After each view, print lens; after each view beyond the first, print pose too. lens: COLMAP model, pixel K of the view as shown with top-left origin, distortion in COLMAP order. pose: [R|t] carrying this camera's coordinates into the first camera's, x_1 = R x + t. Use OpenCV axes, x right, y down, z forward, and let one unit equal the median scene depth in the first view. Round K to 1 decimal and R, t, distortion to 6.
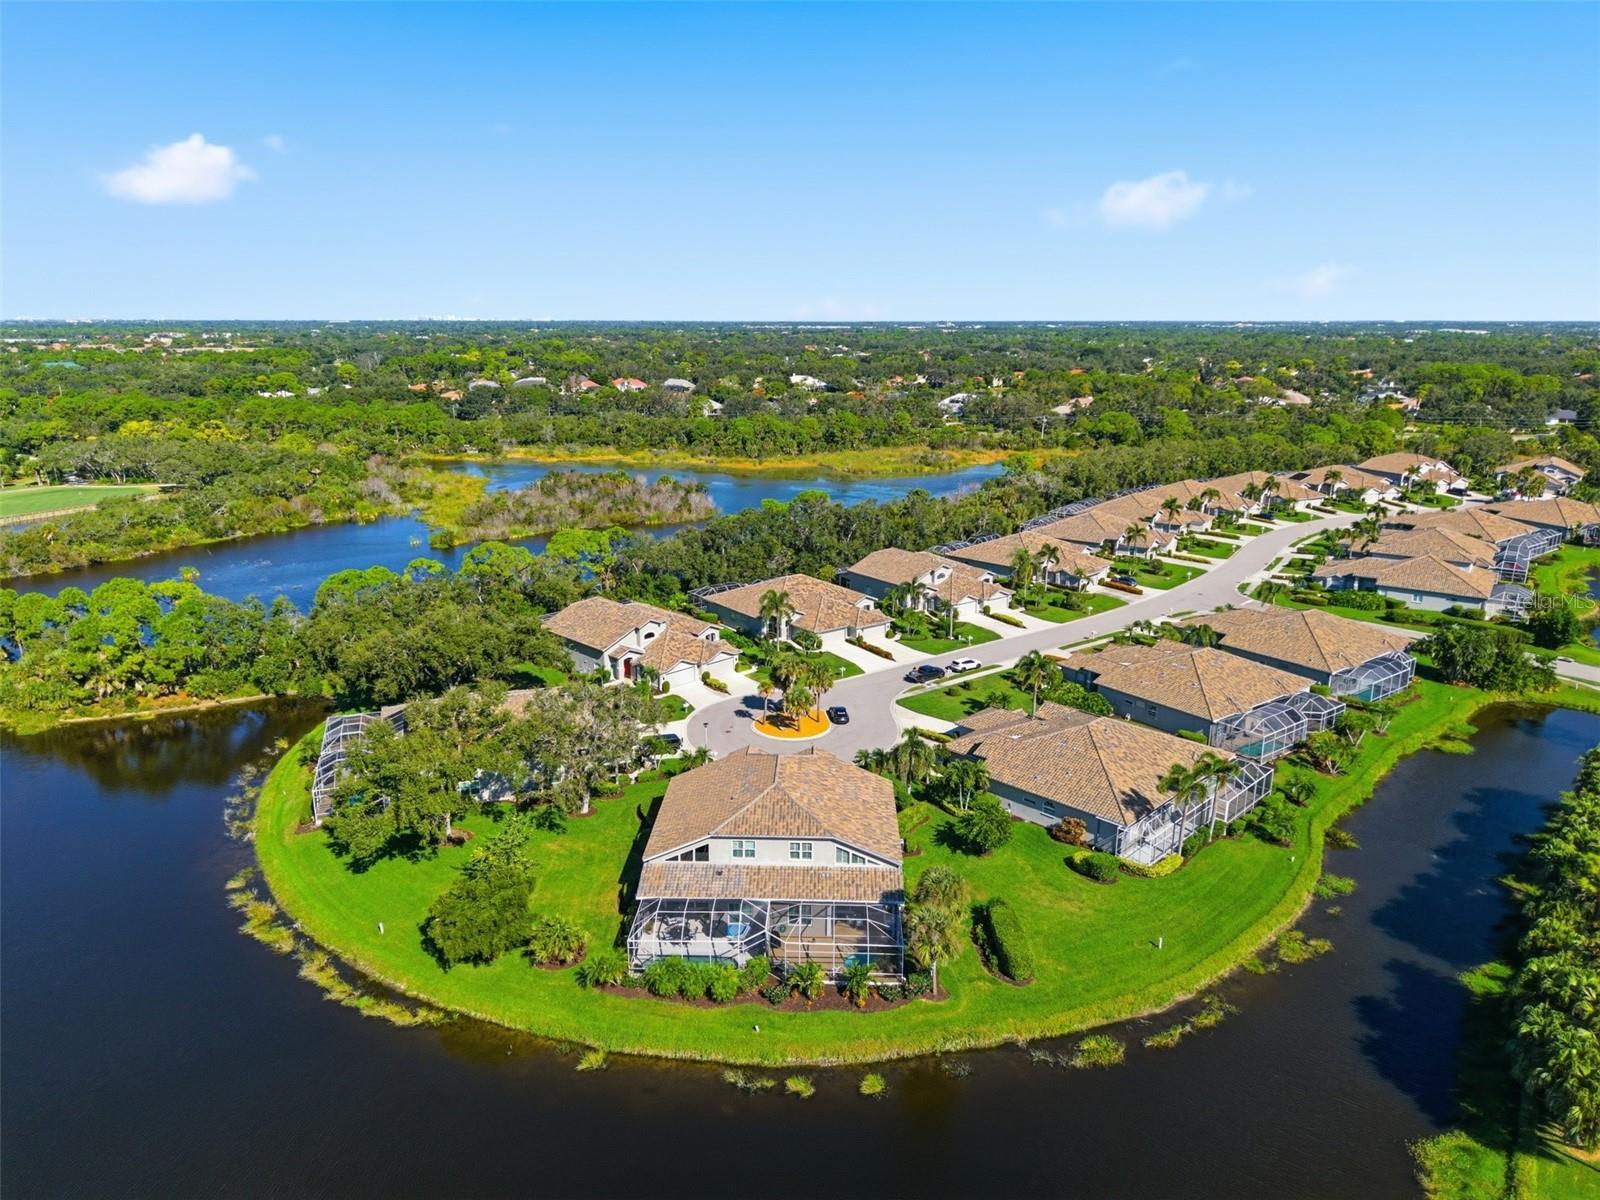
lens RADIAL K [[1063.3, 0, 794.9], [0, 1063.3, 602.0], [0, 0, 1]] dist [0.048001, -0.051610]
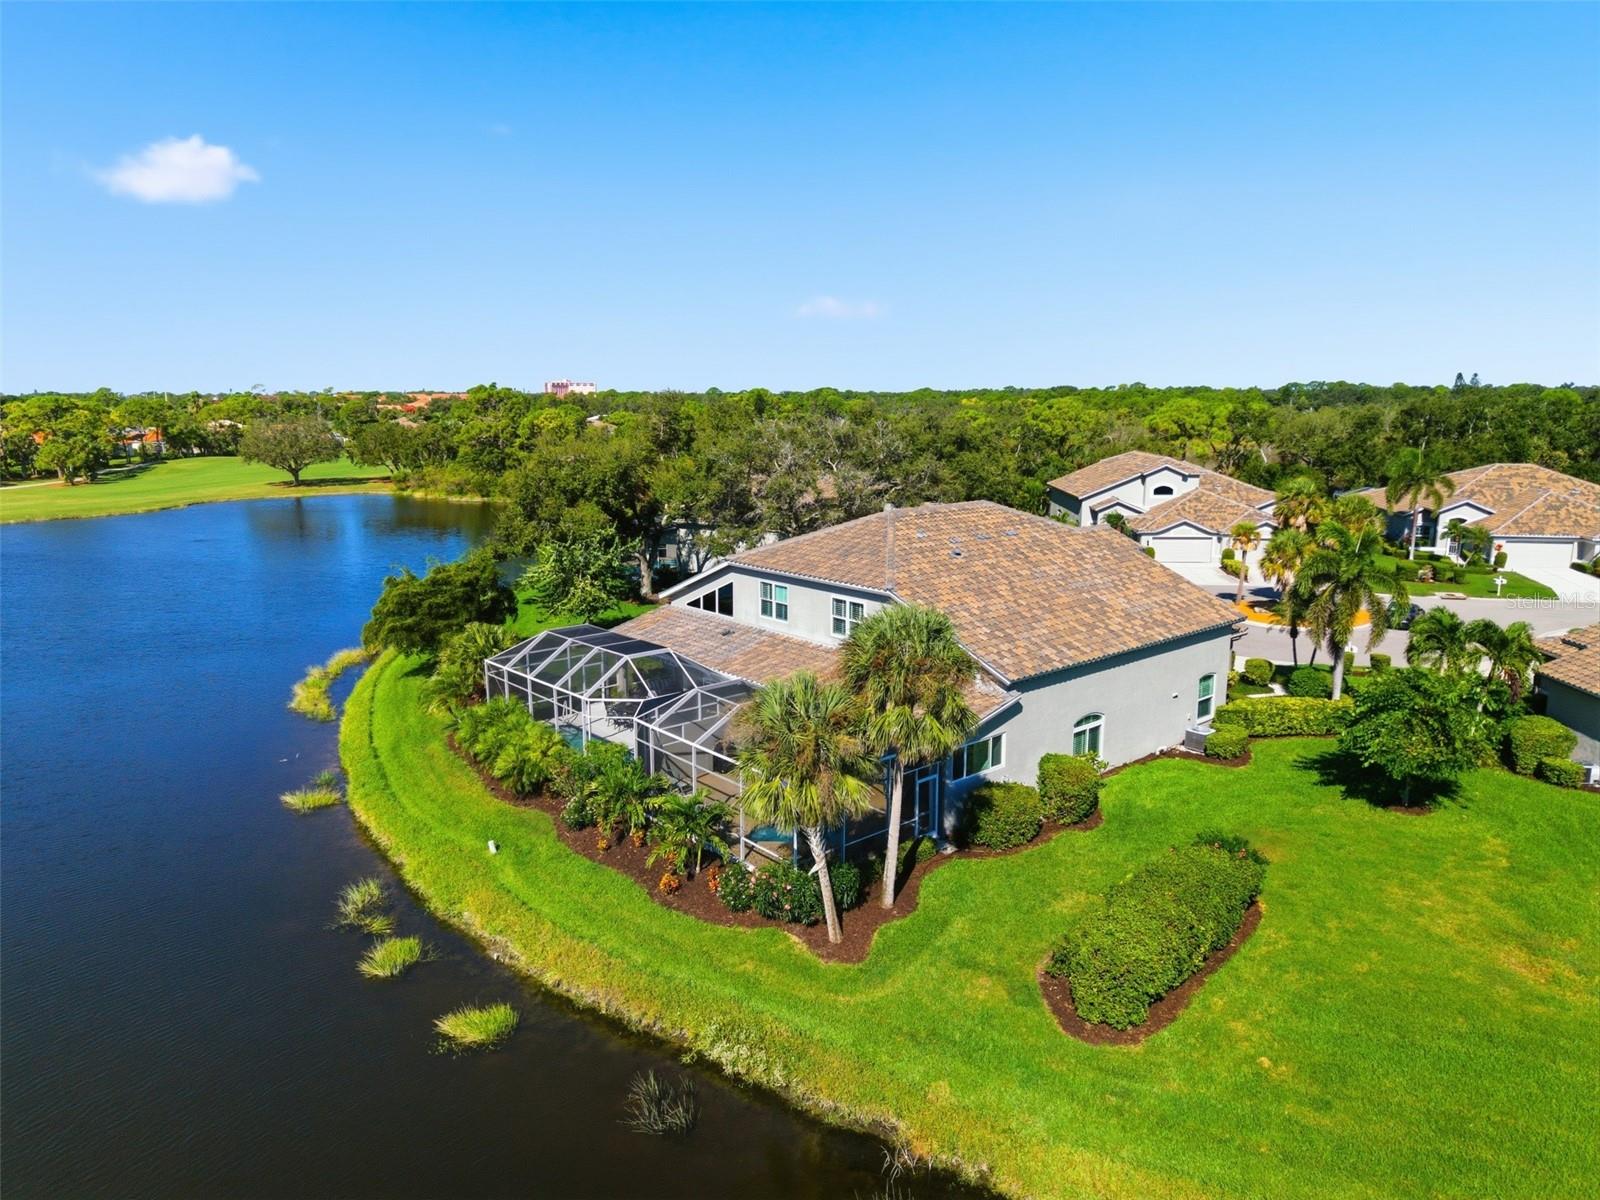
lens RADIAL K [[1063.3, 0, 794.9], [0, 1063.3, 602.0], [0, 0, 1]] dist [0.048001, -0.051610]
pose [[0.675786, 0.135715, -0.724496, 0.347451], [-0.183322, 0.982965, 0.013136, 0.231503], [0.713937, 0.123940, 0.689153, 0.671780]]
